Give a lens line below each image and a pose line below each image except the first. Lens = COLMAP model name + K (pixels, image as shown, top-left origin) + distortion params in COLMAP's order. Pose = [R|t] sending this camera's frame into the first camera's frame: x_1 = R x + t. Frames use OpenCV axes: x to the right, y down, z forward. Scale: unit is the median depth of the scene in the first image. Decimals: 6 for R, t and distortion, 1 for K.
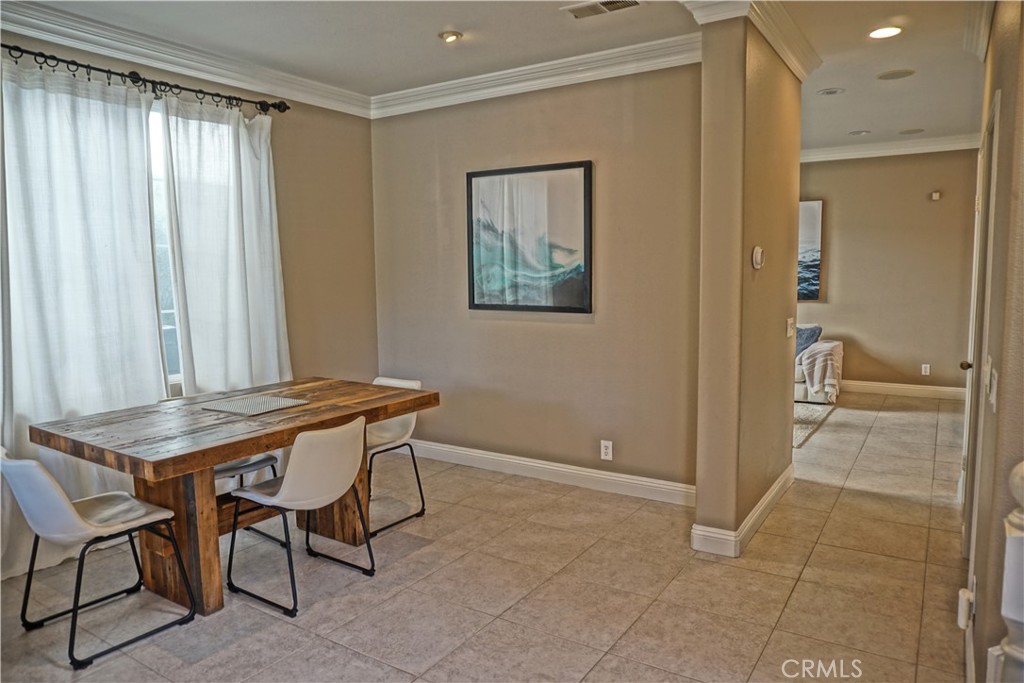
lens RADIAL K [[679.6, 0, 513.6], [0, 679.6, 343.4], [0, 0, 1]] dist [-0.057108, 0.035072]
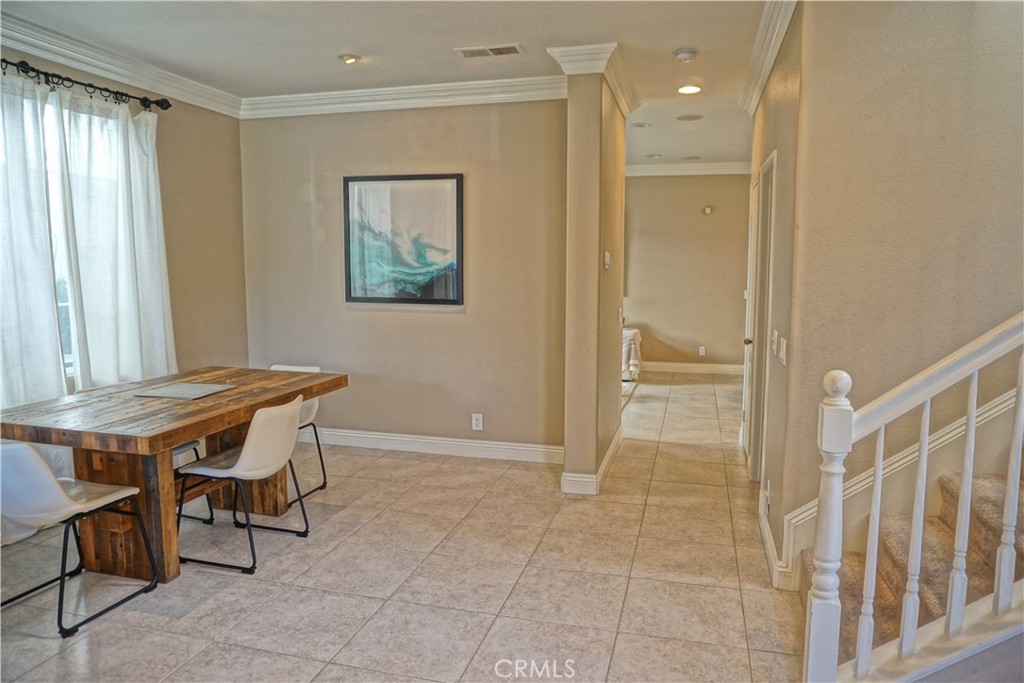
lens RADIAL K [[679.6, 0, 513.6], [0, 679.6, 343.4], [0, 0, 1]] dist [-0.057108, 0.035072]
pose [[0.951716, -0.021481, 0.306227, -0.188081], [0.019316, 0.999762, 0.010101, 0.013524], [-0.306371, -0.003699, 0.951905, -0.156935]]
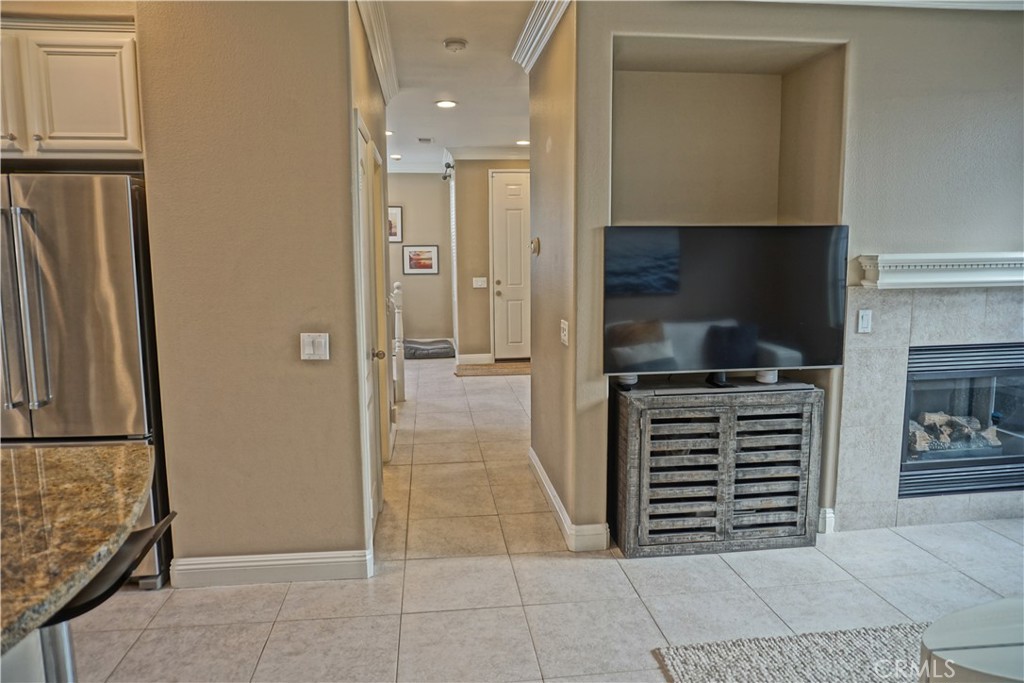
lens RADIAL K [[679.6, 0, 513.6], [0, 679.6, 343.4], [0, 0, 1]] dist [-0.057108, 0.035072]
pose [[-0.766634, 0.100265, -0.634207, 1.113083], [-0.050039, 0.975399, 0.214692, -0.201725], [0.640131, 0.196326, -0.742757, 1.797841]]
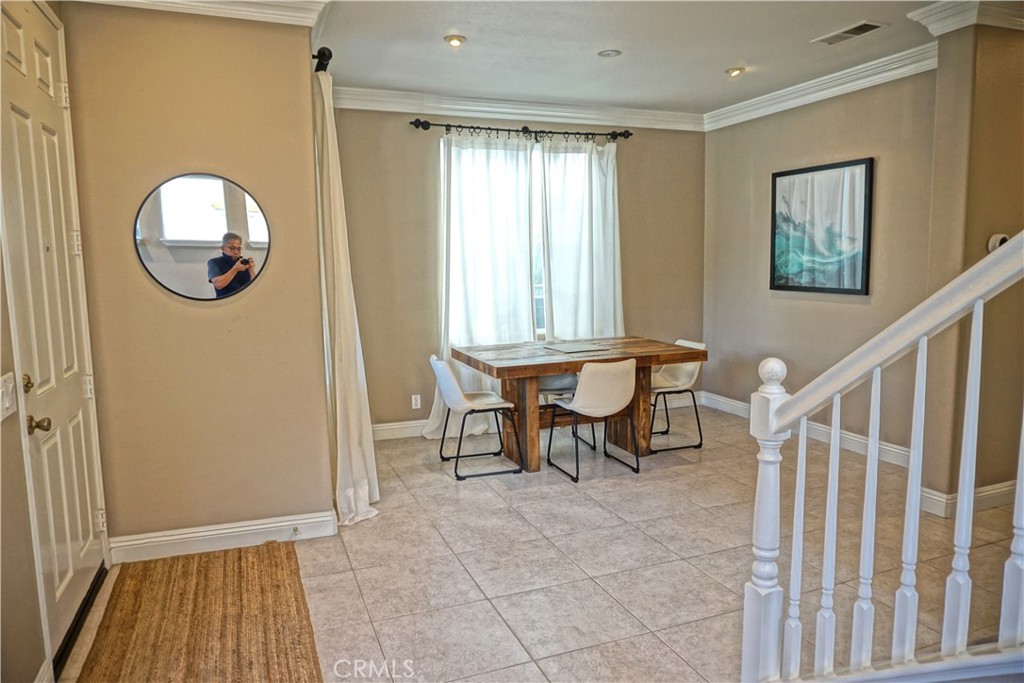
lens RADIAL K [[679.6, 0, 513.6], [0, 679.6, 343.4], [0, 0, 1]] dist [-0.057108, 0.035072]
pose [[0.812629, 0.067535, -0.578855, 0.332860], [-0.053706, 0.997714, 0.041008, 0.023982], [0.580302, -0.002236, 0.814399, -0.270434]]
